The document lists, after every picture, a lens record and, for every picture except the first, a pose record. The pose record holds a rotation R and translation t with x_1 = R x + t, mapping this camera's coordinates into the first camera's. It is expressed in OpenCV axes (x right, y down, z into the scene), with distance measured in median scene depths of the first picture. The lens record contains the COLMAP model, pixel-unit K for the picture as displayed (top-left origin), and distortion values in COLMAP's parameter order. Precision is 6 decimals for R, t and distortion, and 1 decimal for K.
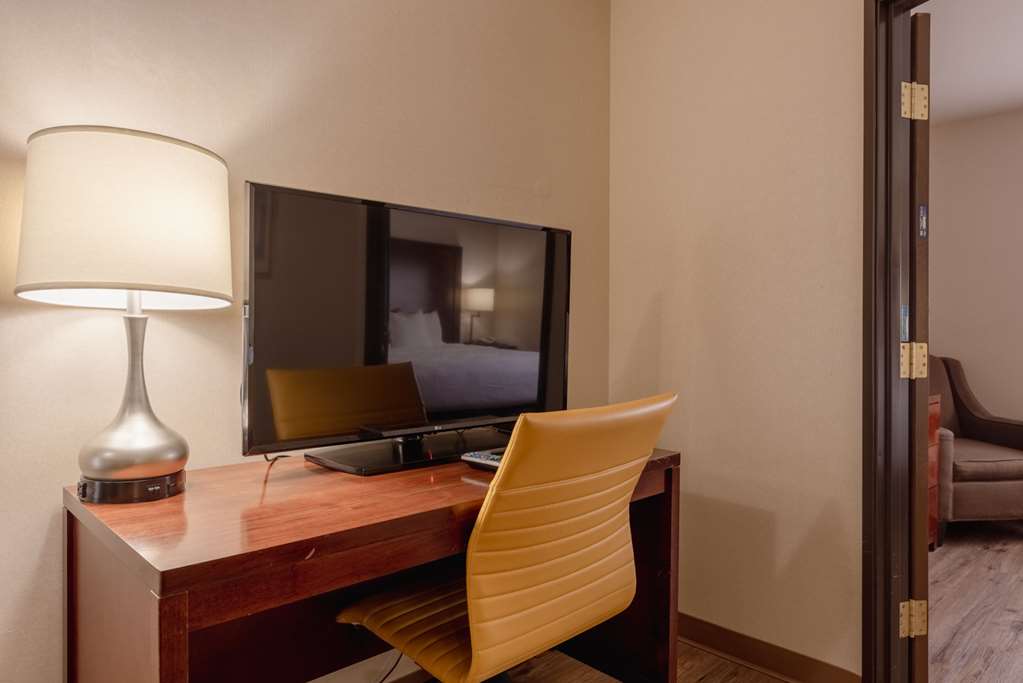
lens RADIAL K [[661.0, 0, 511.5], [0, 661.0, 341.5], [0, 0, 1]] dist [0.002422, 0.001860]
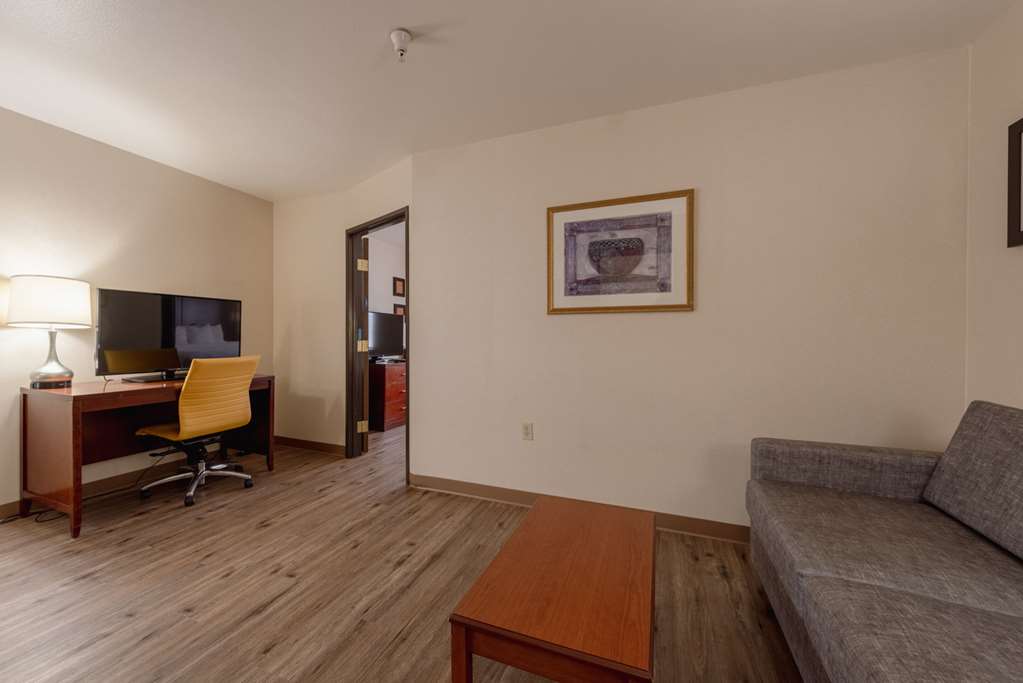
lens RADIAL K [[440.0, 0, 511.5], [0, 440.0, 341.5], [0, 0, 1]] dist [0.000442, 0.000334]
pose [[0.921190, 0.000562, 0.389112, 0.602831], [0.000394, 0.999997, -0.002375, 0.016620], [-0.389113, 0.002341, 0.921187, -1.706667]]
